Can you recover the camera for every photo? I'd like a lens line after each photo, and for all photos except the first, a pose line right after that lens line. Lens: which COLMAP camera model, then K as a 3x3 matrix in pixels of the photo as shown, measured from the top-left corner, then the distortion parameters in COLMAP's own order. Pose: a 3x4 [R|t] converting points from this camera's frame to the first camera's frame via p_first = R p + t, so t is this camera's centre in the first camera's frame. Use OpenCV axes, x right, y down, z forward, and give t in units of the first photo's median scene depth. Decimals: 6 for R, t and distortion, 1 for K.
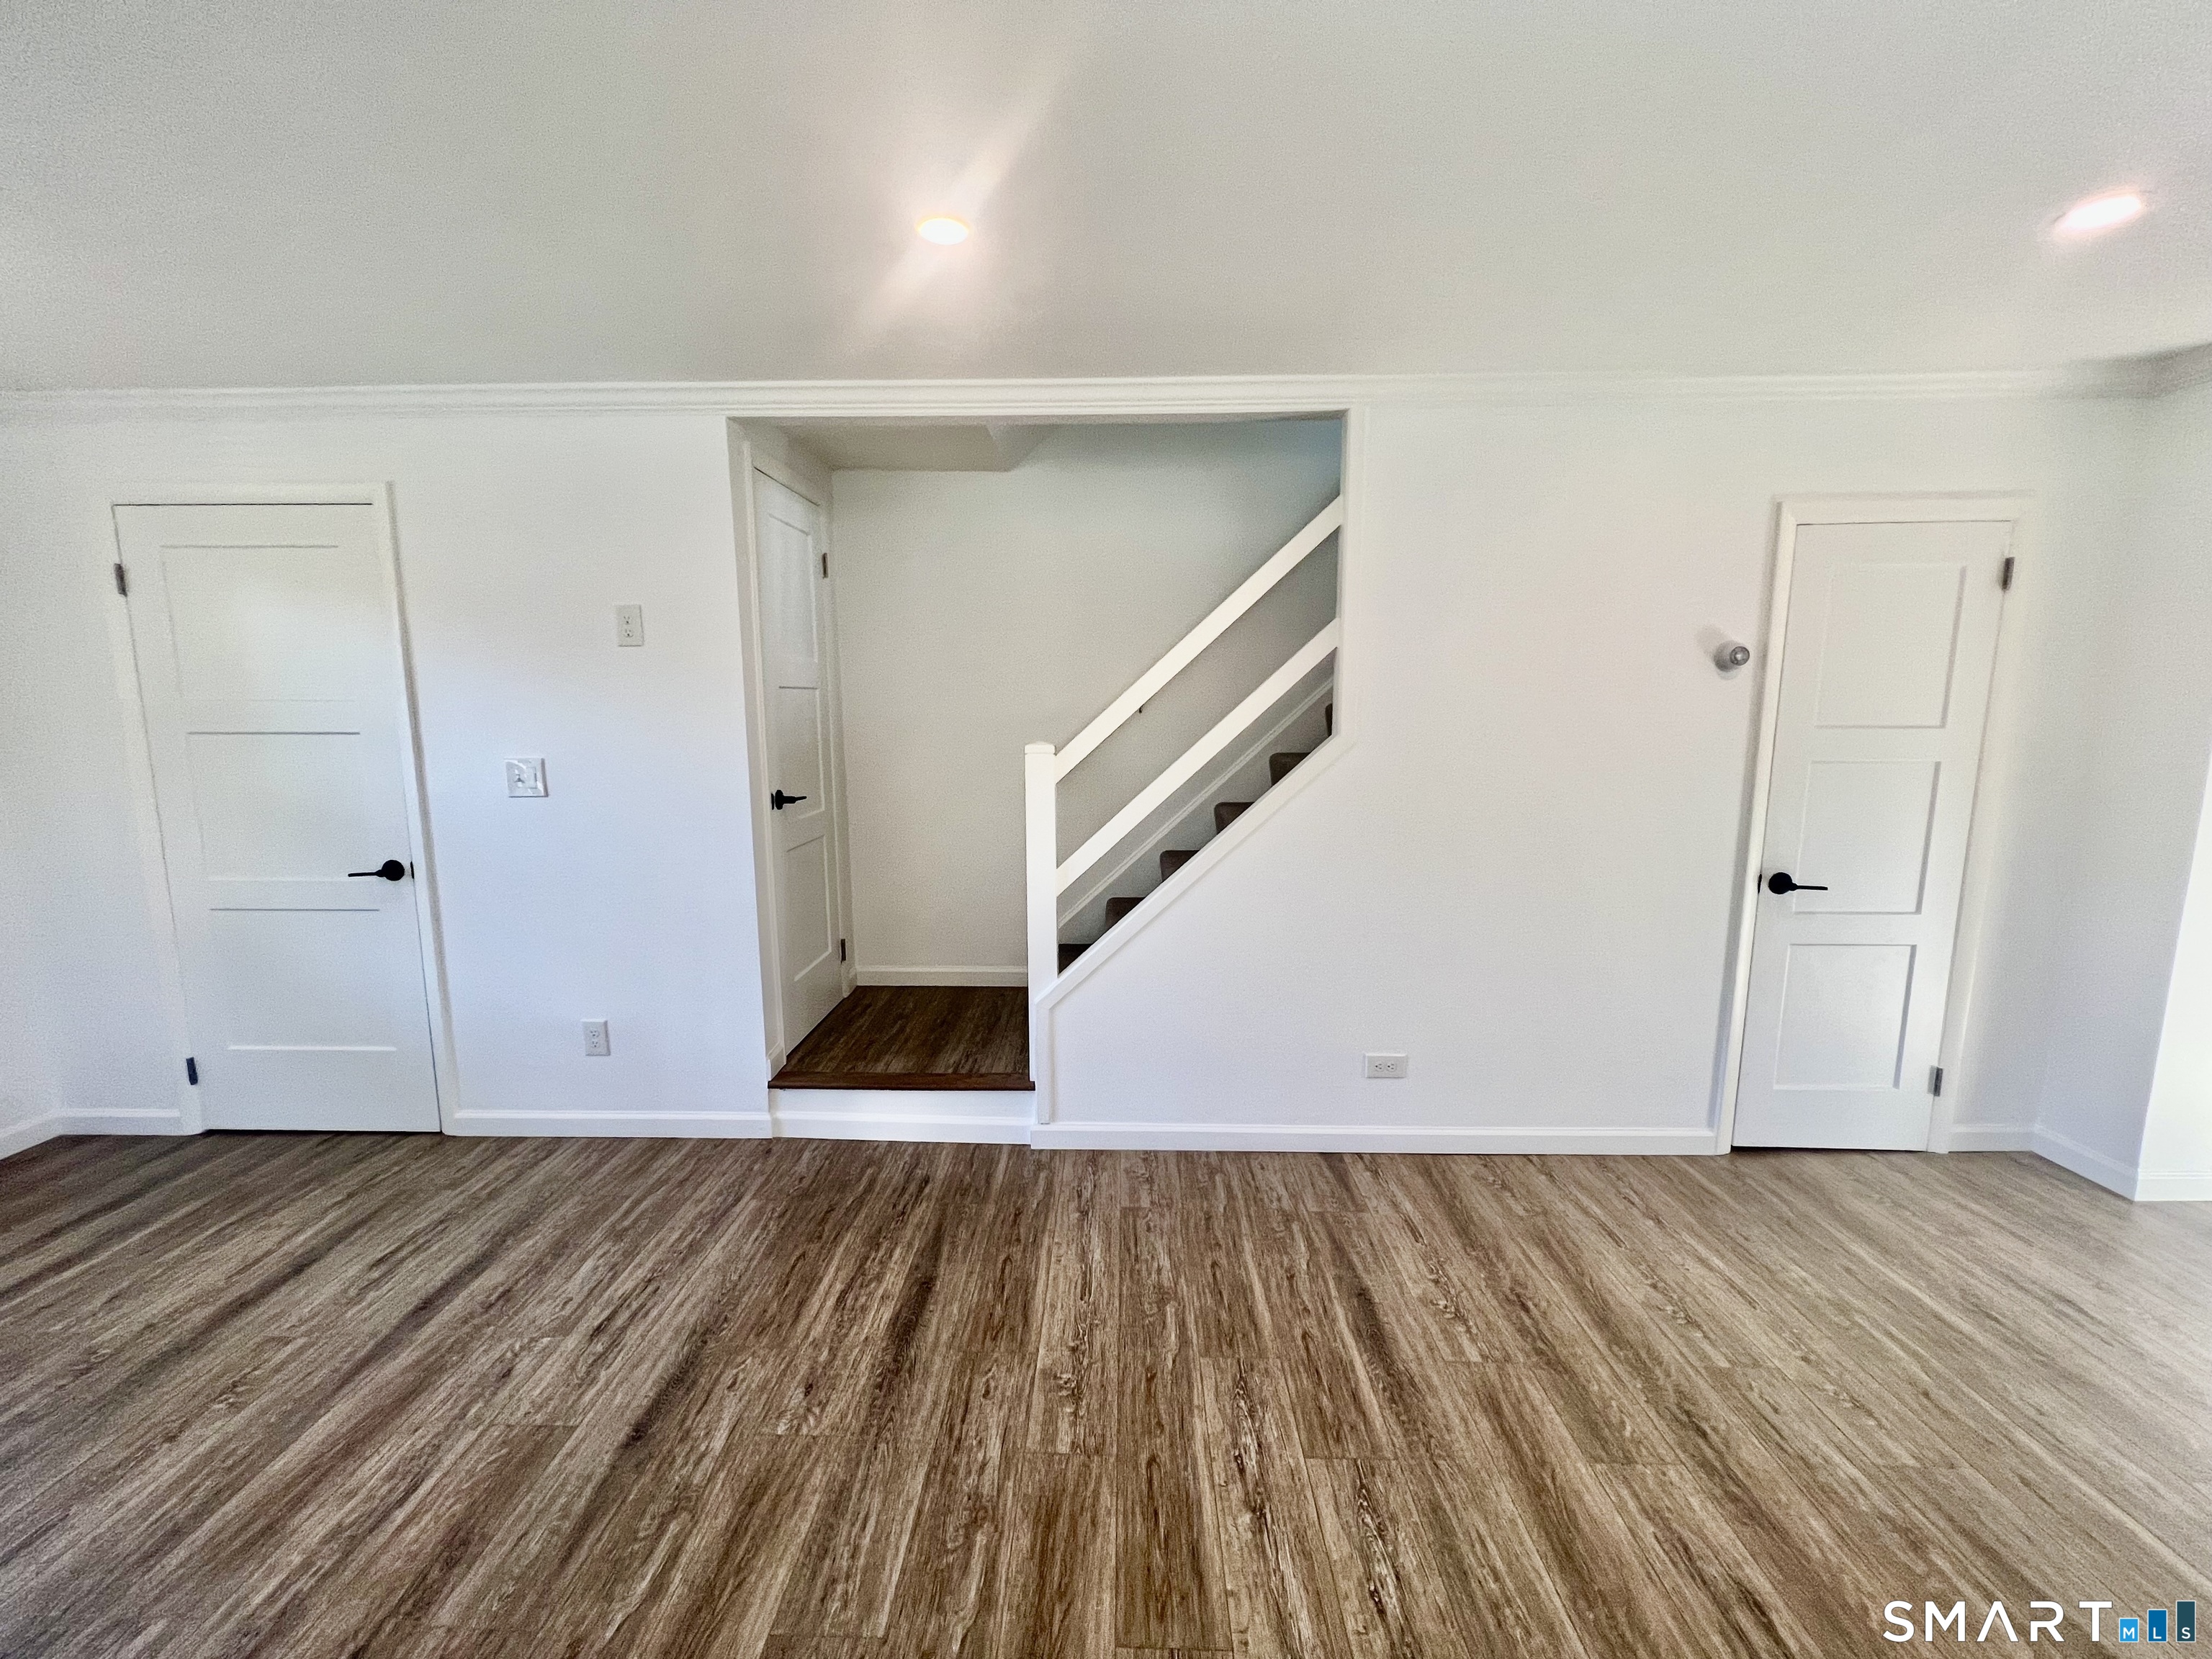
lens RADIAL K [[893.0, 0, 1094.8], [0, 893.0, 816.8], [0, 0, 1]] dist [-0.003614, 0.000957]
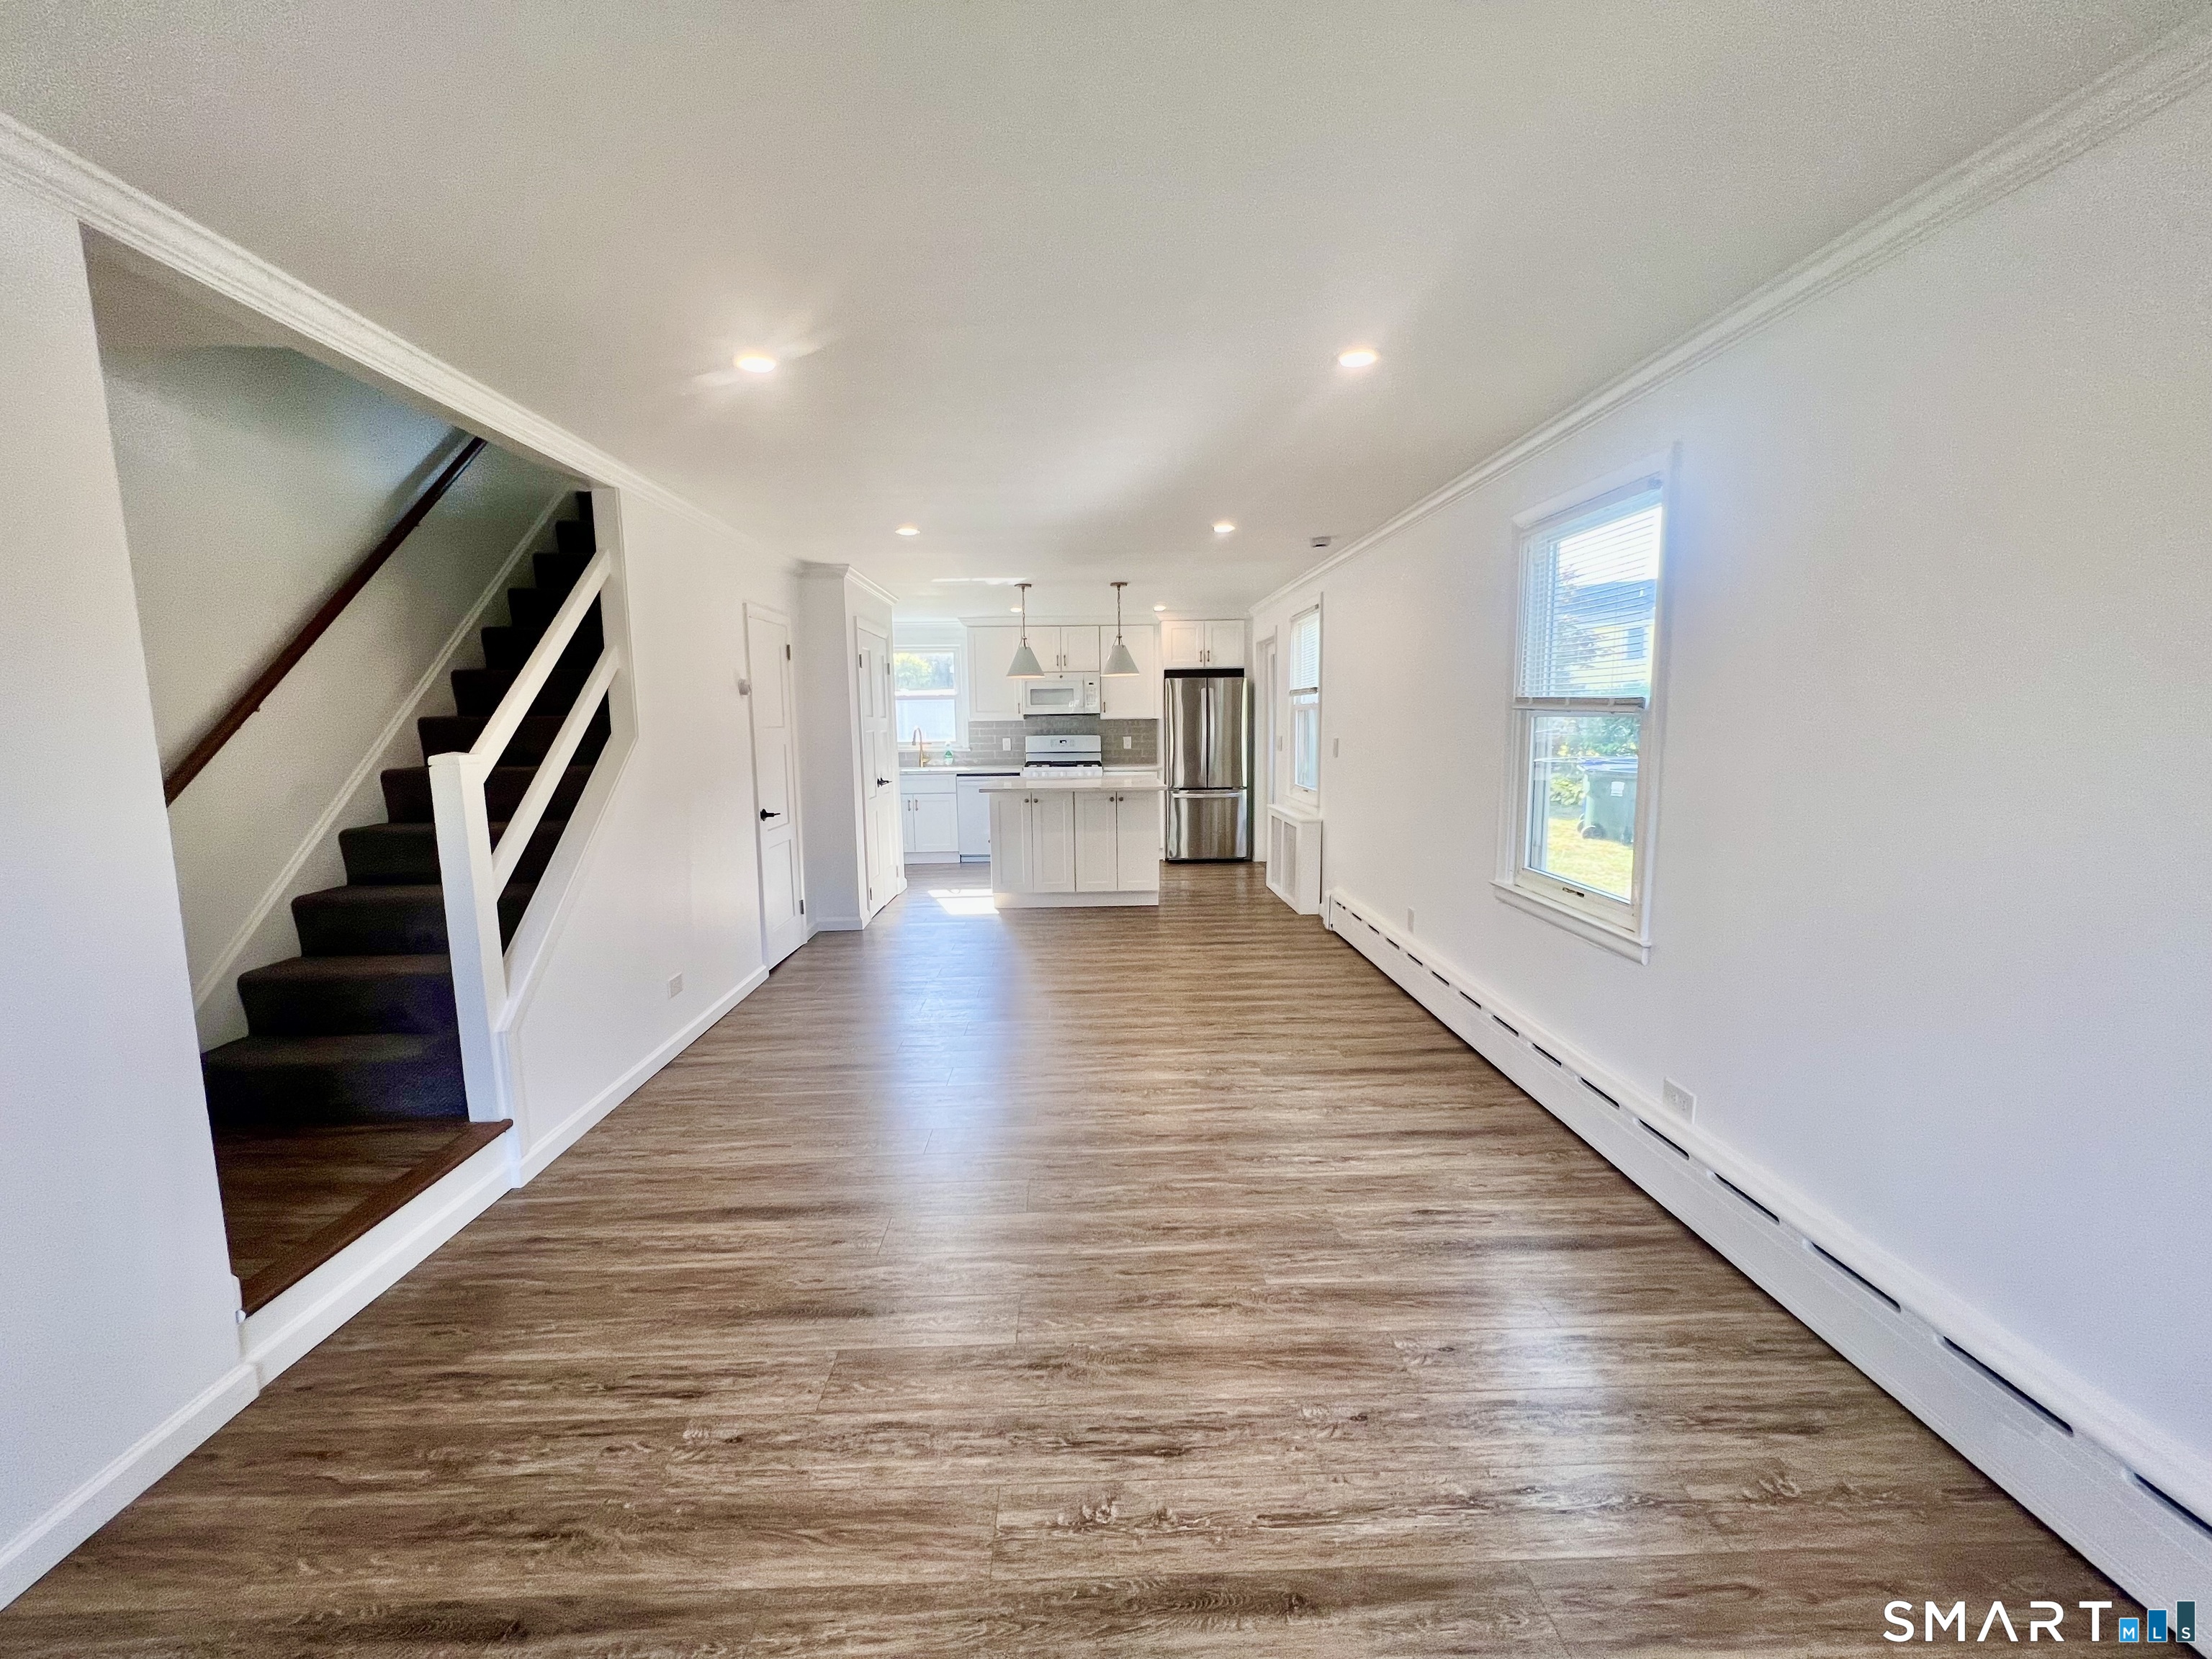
lens RADIAL K [[893.0, 0, 1092.5], [0, 893.0, 829.6], [0, 0, 1]] dist [-0.003614, 0.000957]
pose [[-0.049379, -0.121359, 0.991380, -1.146642], [0.149008, 0.980587, 0.127460, -0.029862], [-0.987602, 0.154017, -0.030337, 0.443052]]
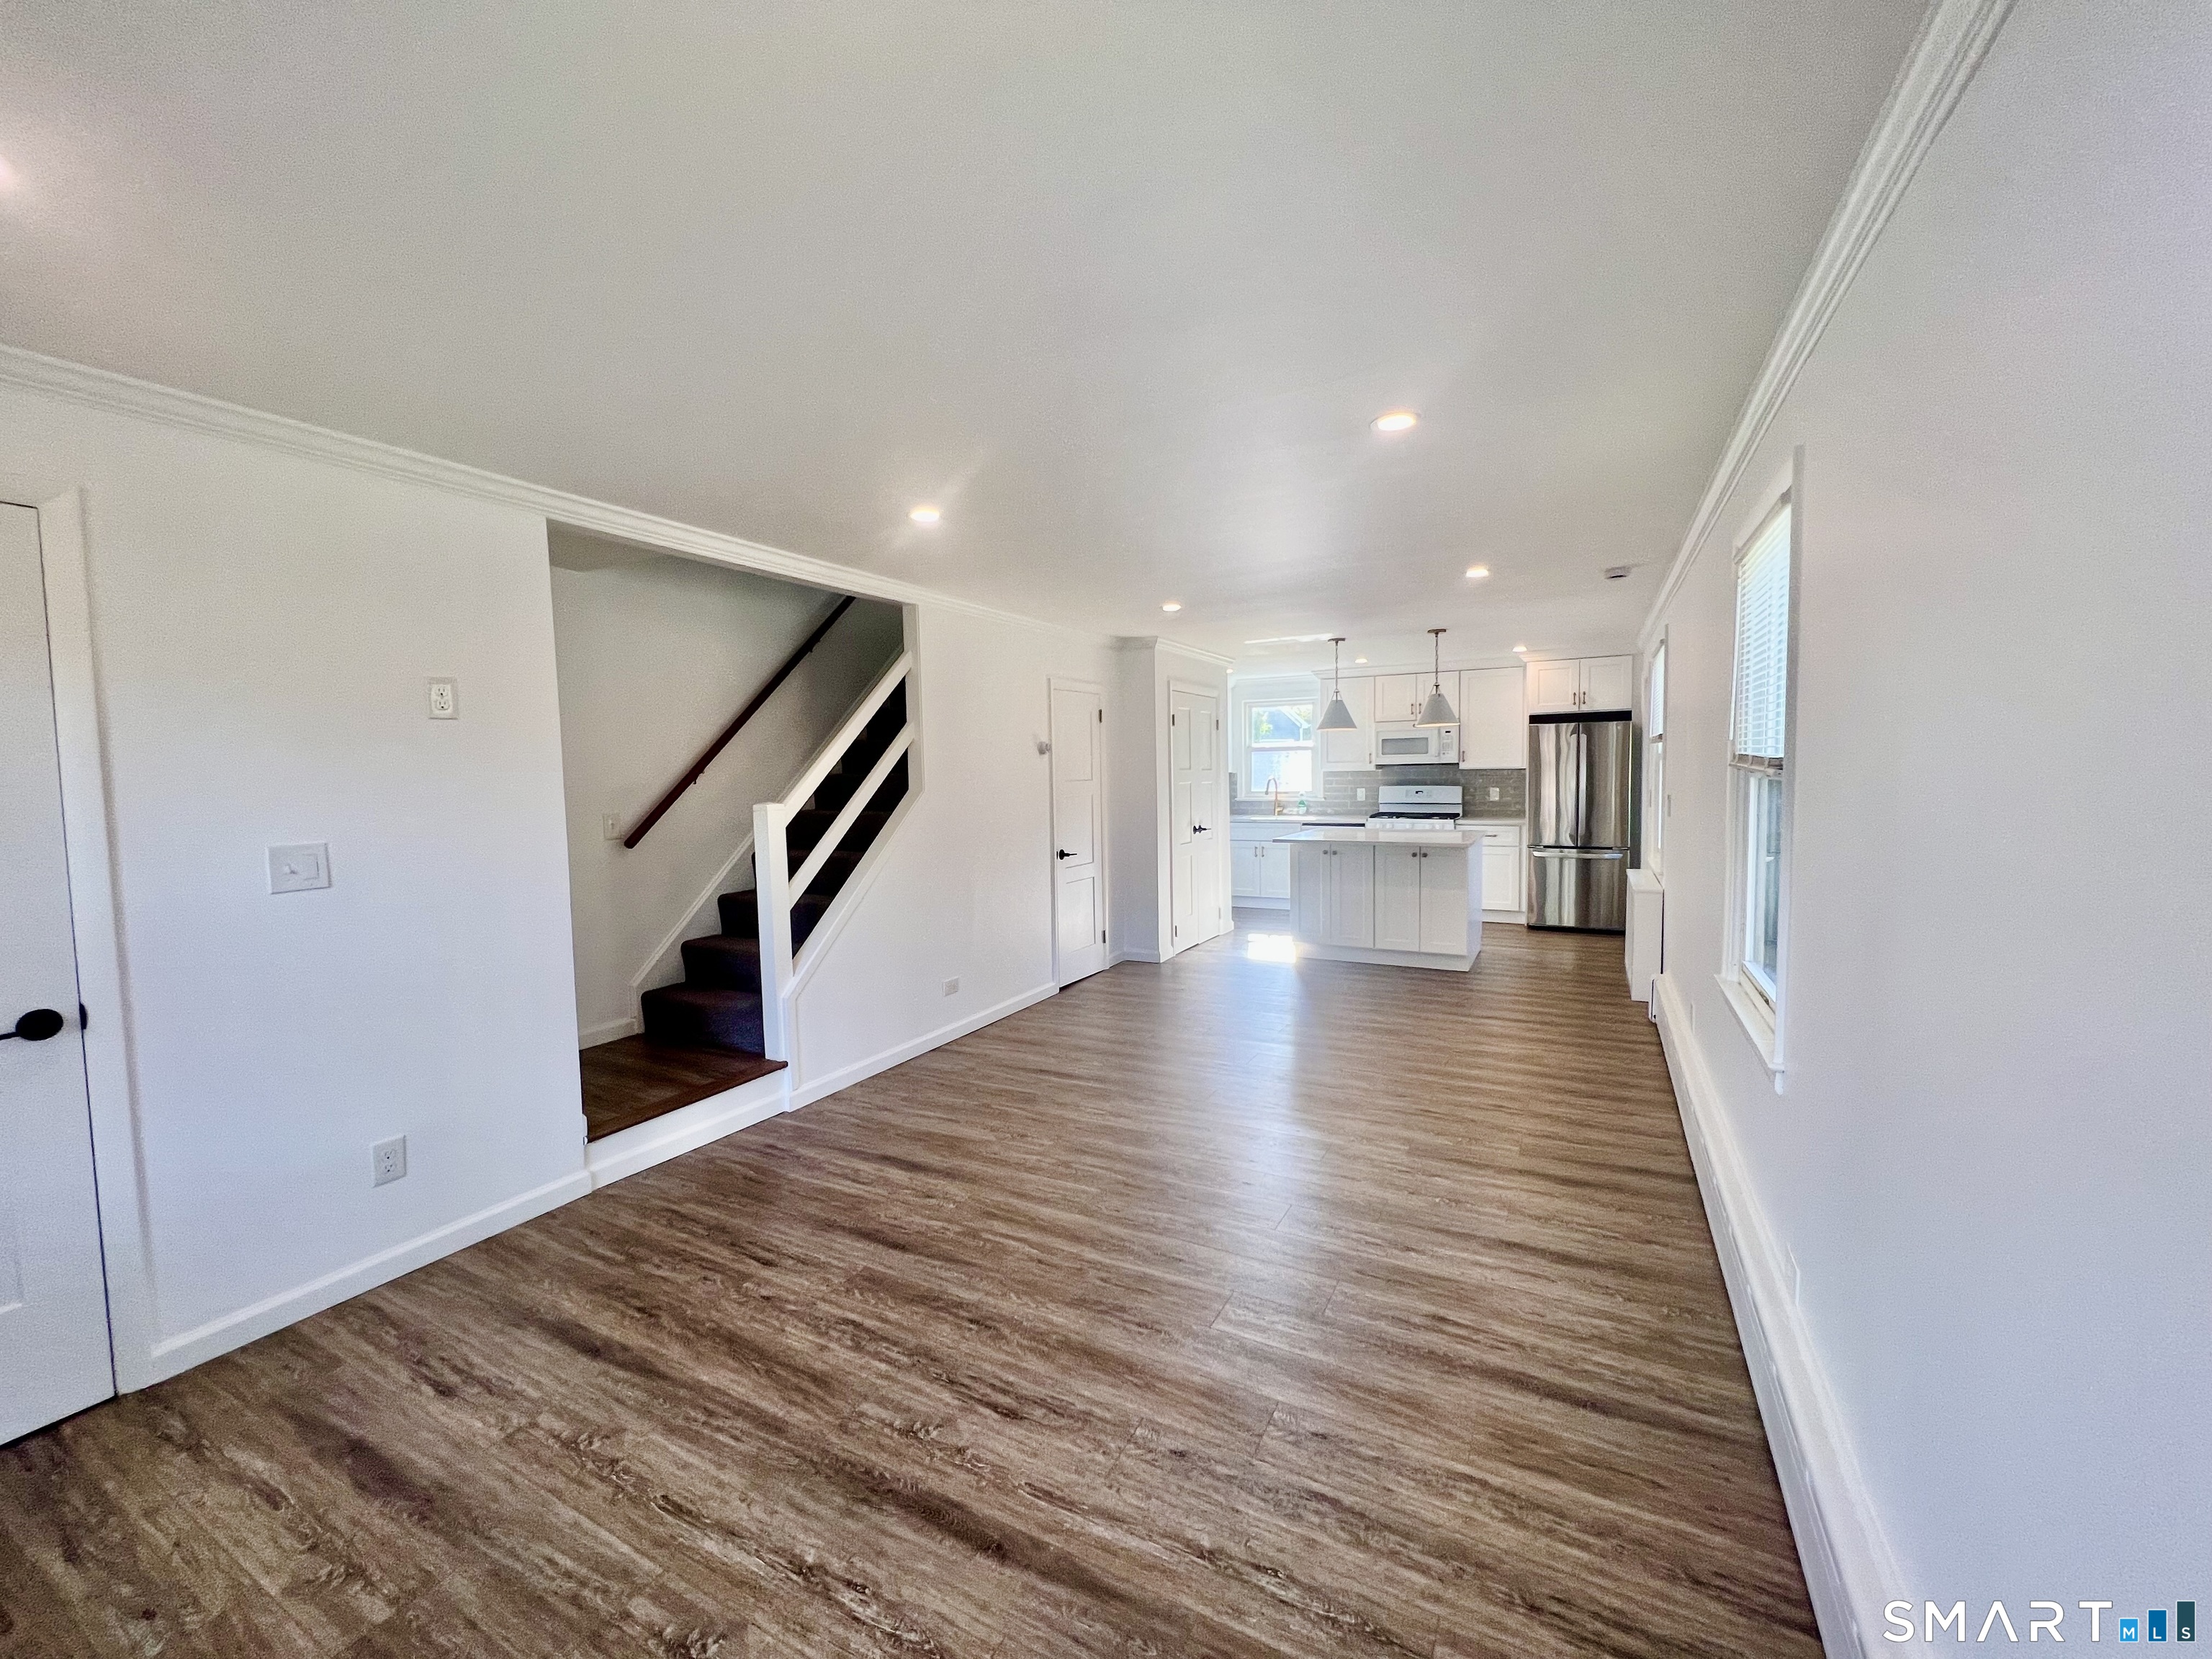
lens RADIAL K [[893.0, 0, 1089.5], [0, 893.0, 822.0], [0, 0, 1]] dist [-0.003614, 0.000957]
pose [[0.460342, -0.057289, 0.885891, -1.171969], [0.137742, 0.990439, -0.007526, 0.024818], [-0.876991, 0.125490, 0.463832, -0.052074]]
